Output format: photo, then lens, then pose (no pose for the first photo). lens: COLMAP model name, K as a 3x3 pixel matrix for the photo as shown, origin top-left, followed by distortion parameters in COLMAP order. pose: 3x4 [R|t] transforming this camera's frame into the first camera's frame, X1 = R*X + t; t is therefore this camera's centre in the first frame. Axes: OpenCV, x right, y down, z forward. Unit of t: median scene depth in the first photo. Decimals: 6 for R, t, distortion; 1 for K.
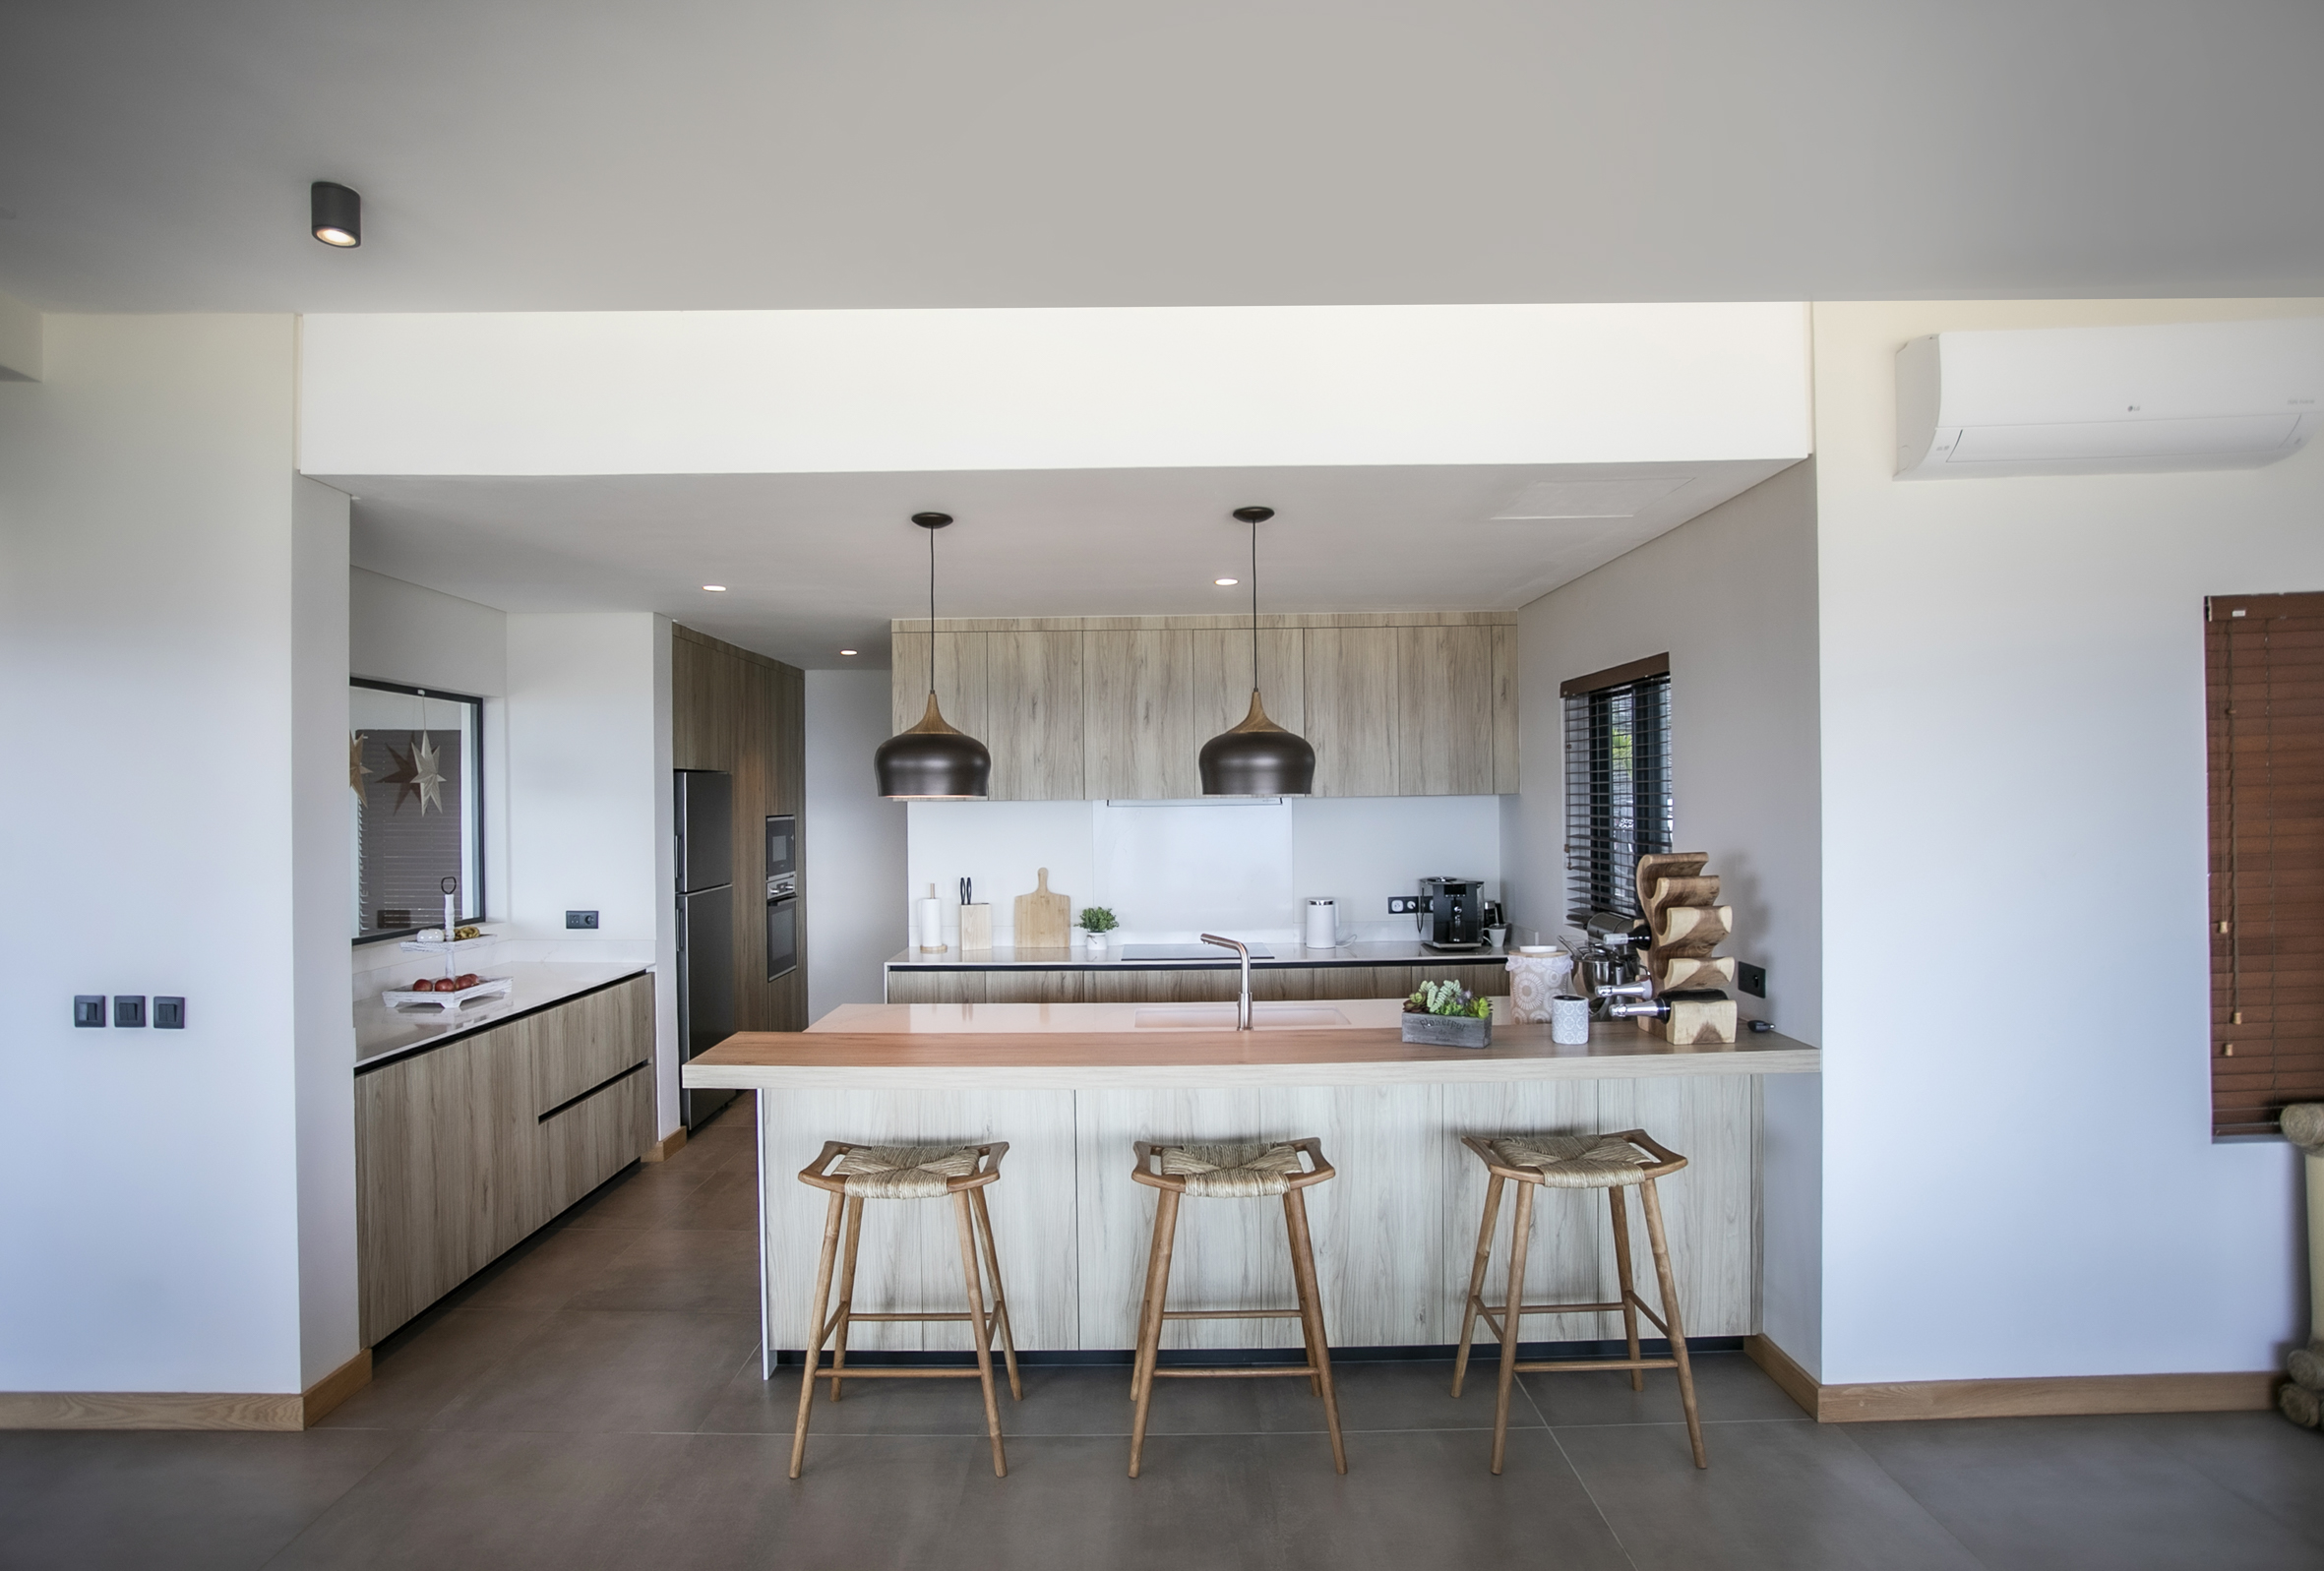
lens RADIAL K [[1250.1, 0, 1166.3], [0, 1250.1, 790.1], [0, 0, 1]] dist [-0.018492, 0.009461]
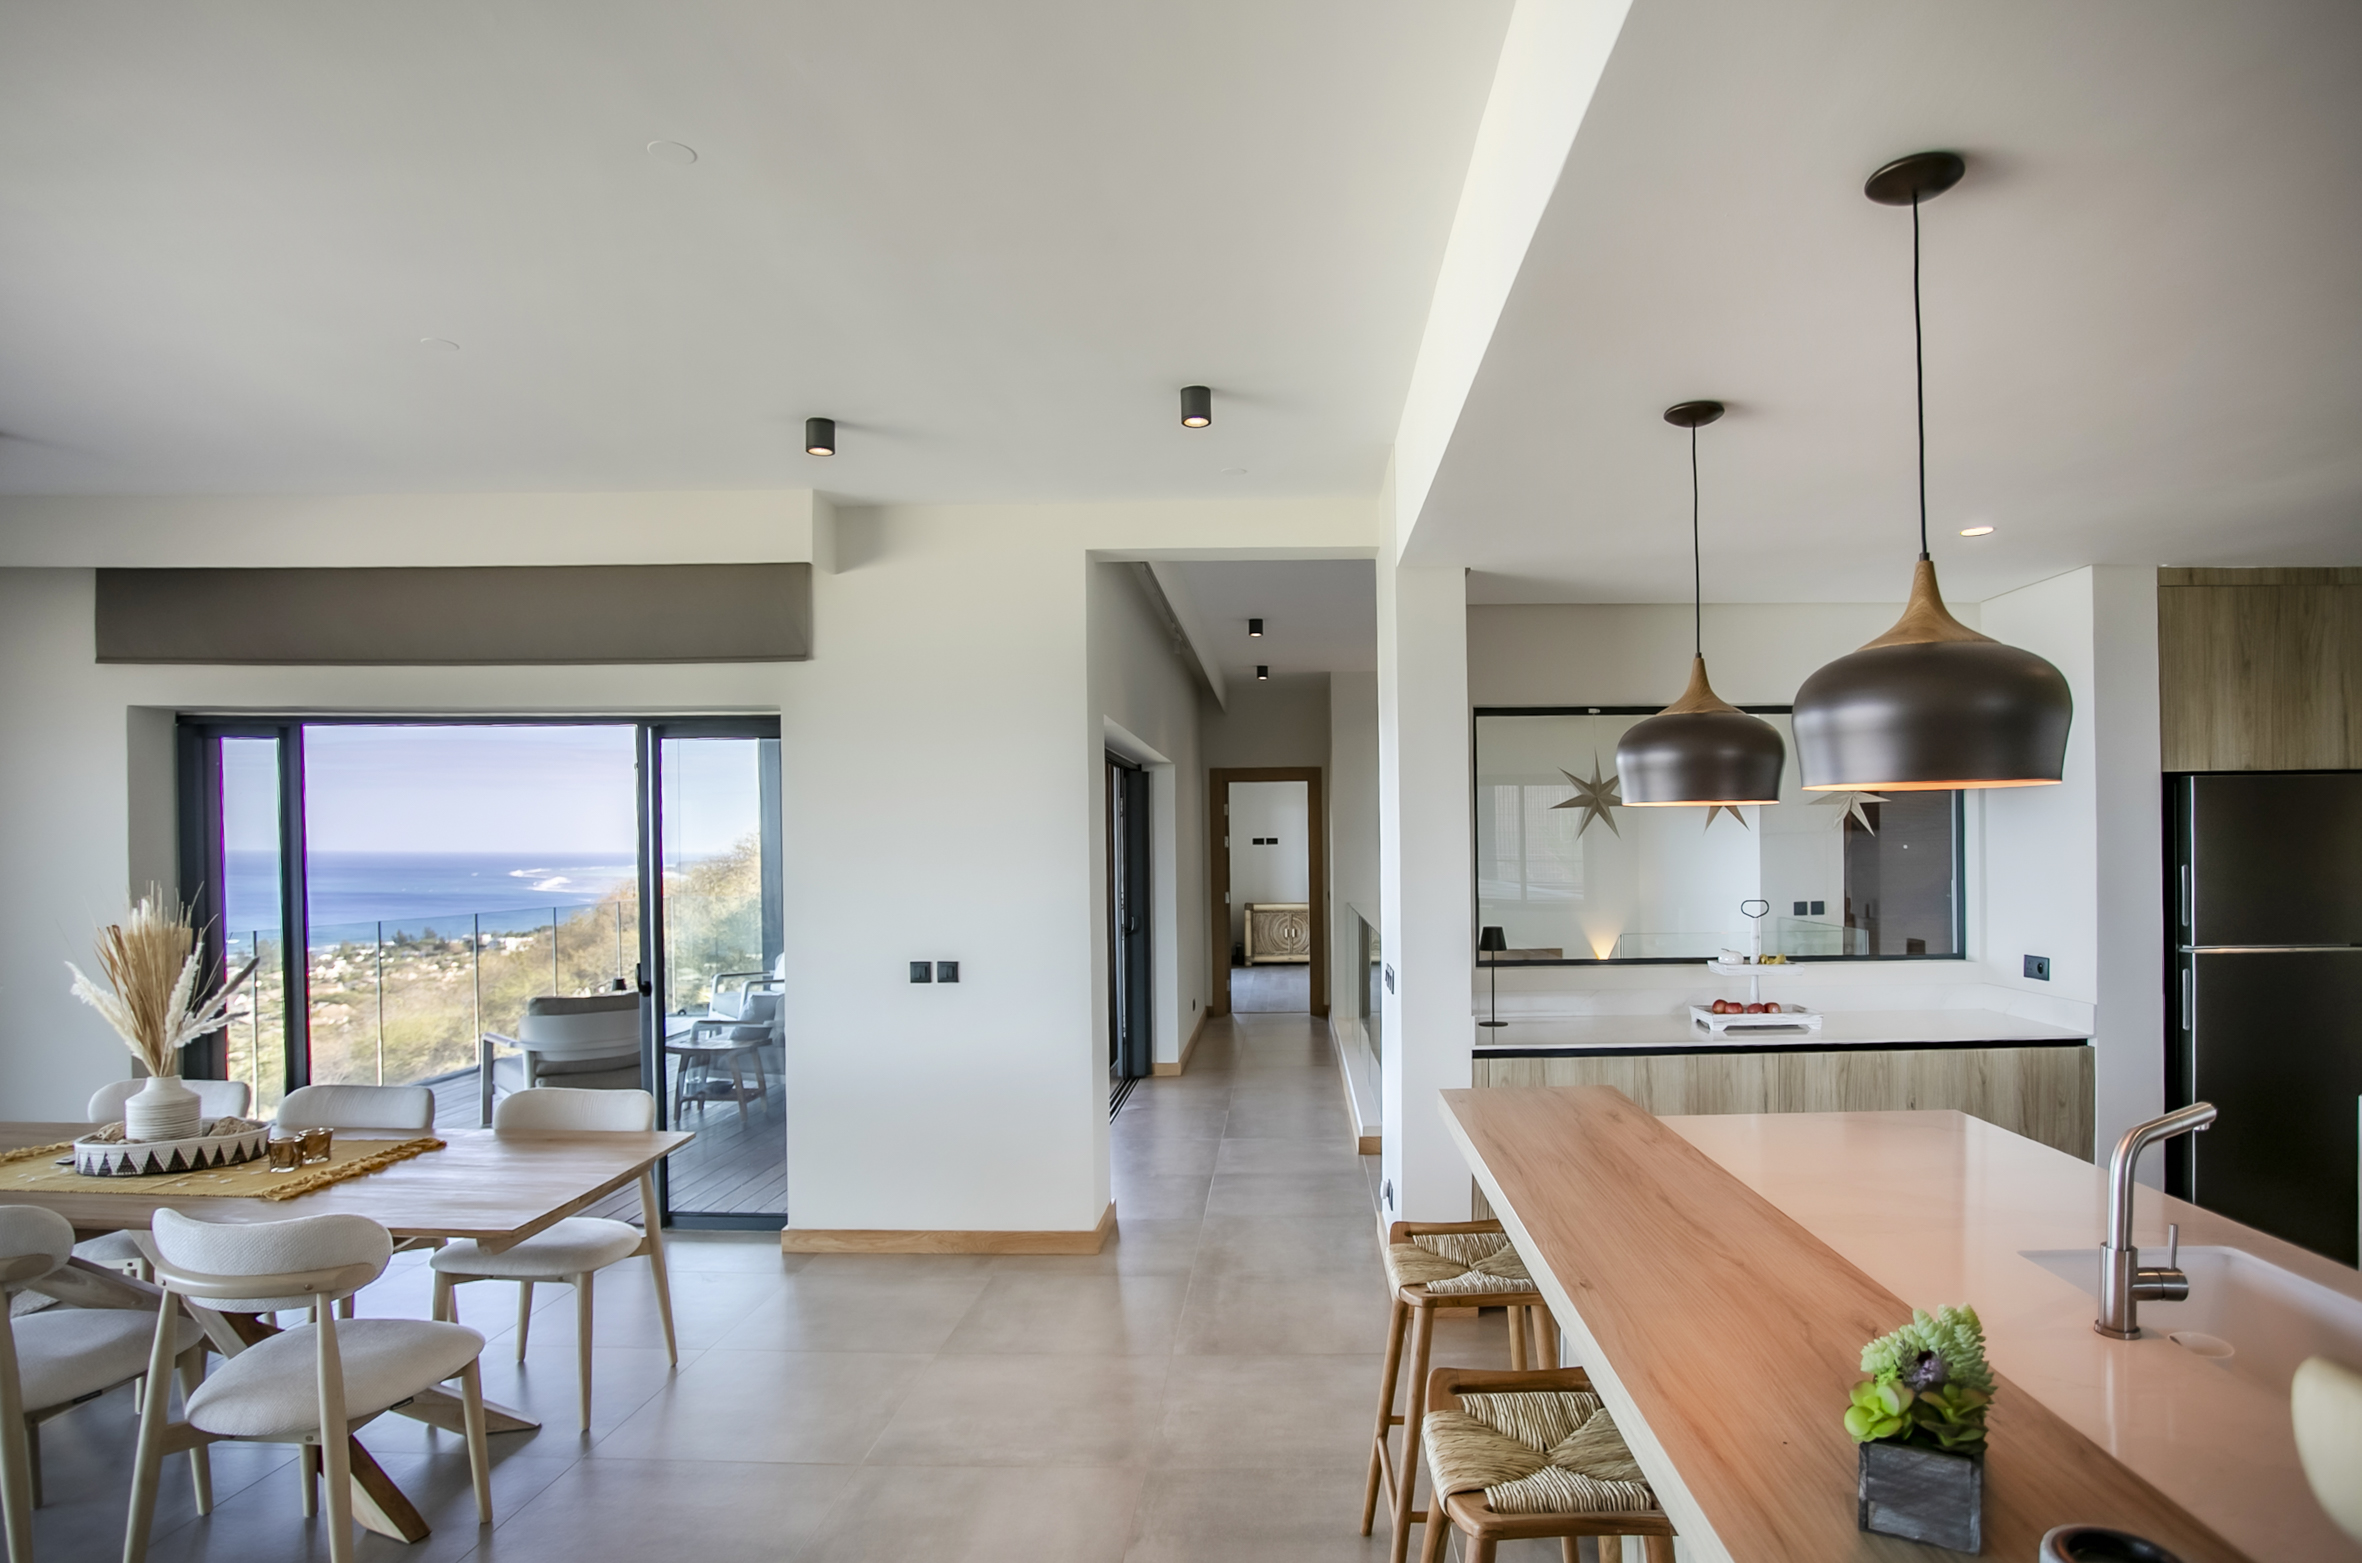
lens RADIAL K [[1336.0, 0, 1313.8], [0, 1336.0, 838.0], [0, 0, 1]] dist [-0.051951, 0.009056]
pose [[0.040789, 0.007024, -0.999143, 0.375693], [0.016036, 0.999842, 0.007683, 0.009132], [0.999039, -0.016335, 0.040670, 0.531083]]
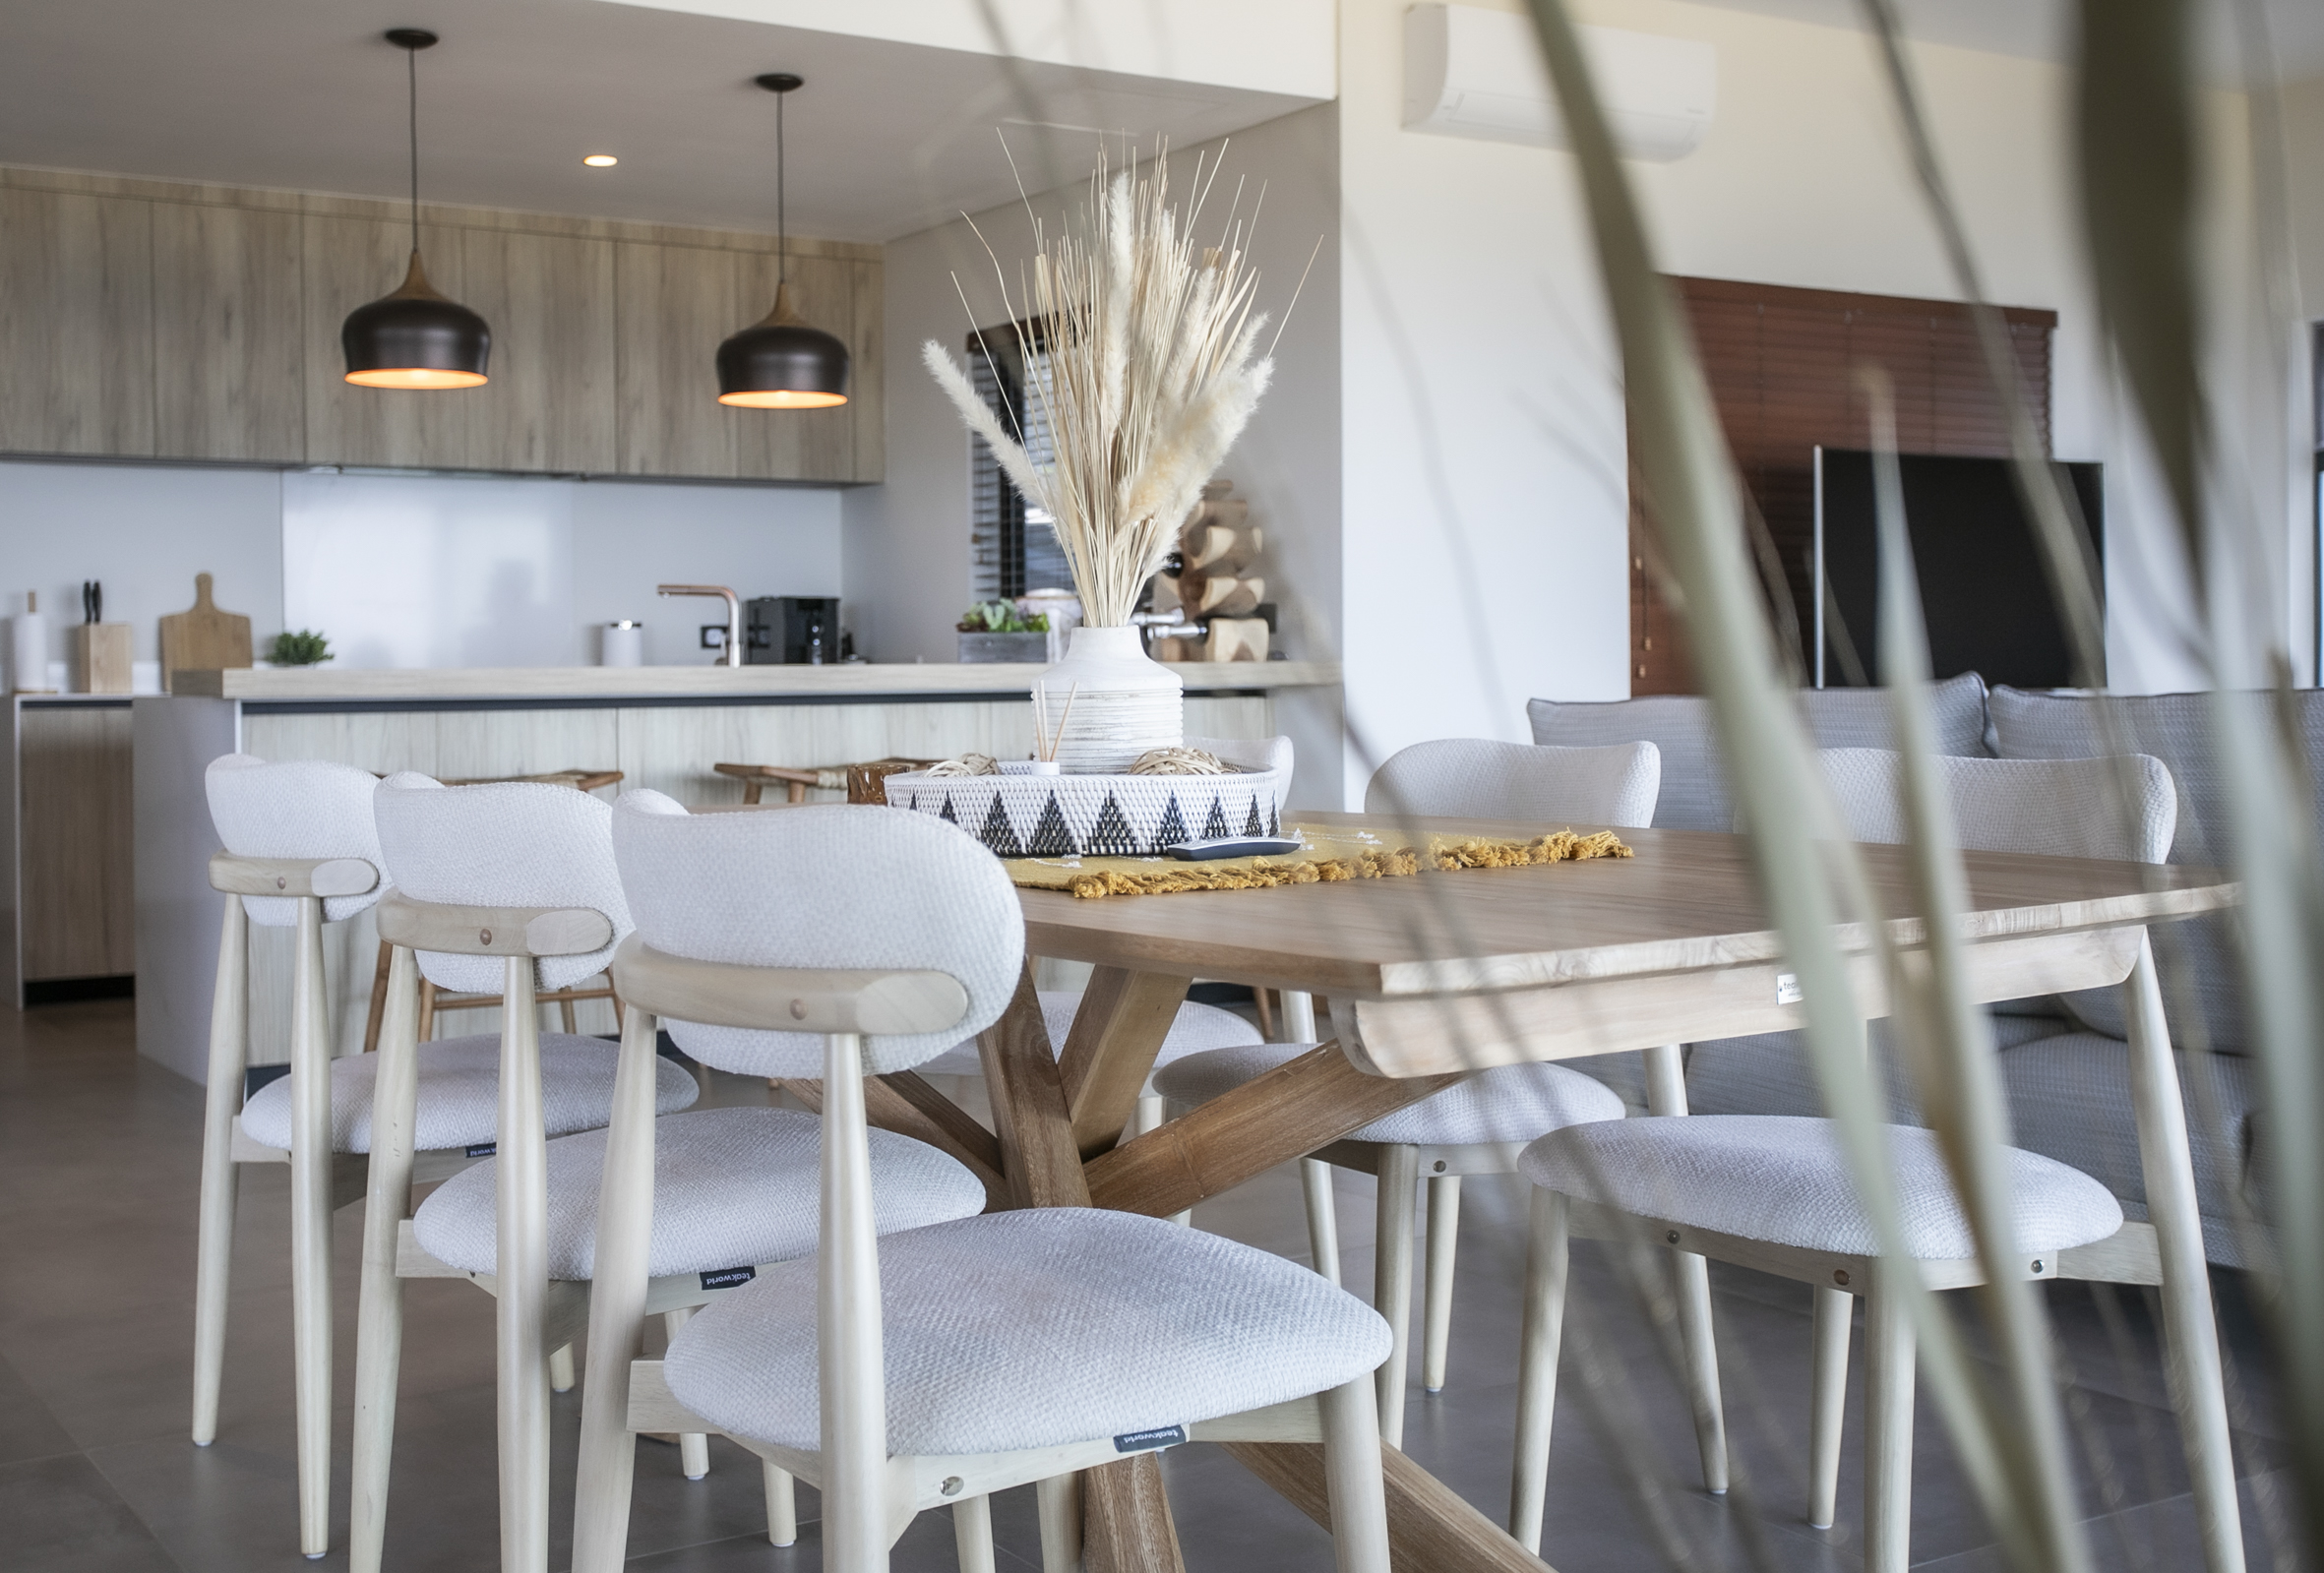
lens RADIAL K [[2471.1, 0, 1177.3], [0, 2471.1, 637.0], [0, 0, 1]] dist [-0.023735, 0.000000]
pose [[0.837956, 0.008746, 0.545668, -0.439915], [-0.003054, 0.999931, -0.011336, 0.128143], [-0.545729, 0.007833, 0.837925, -0.410143]]
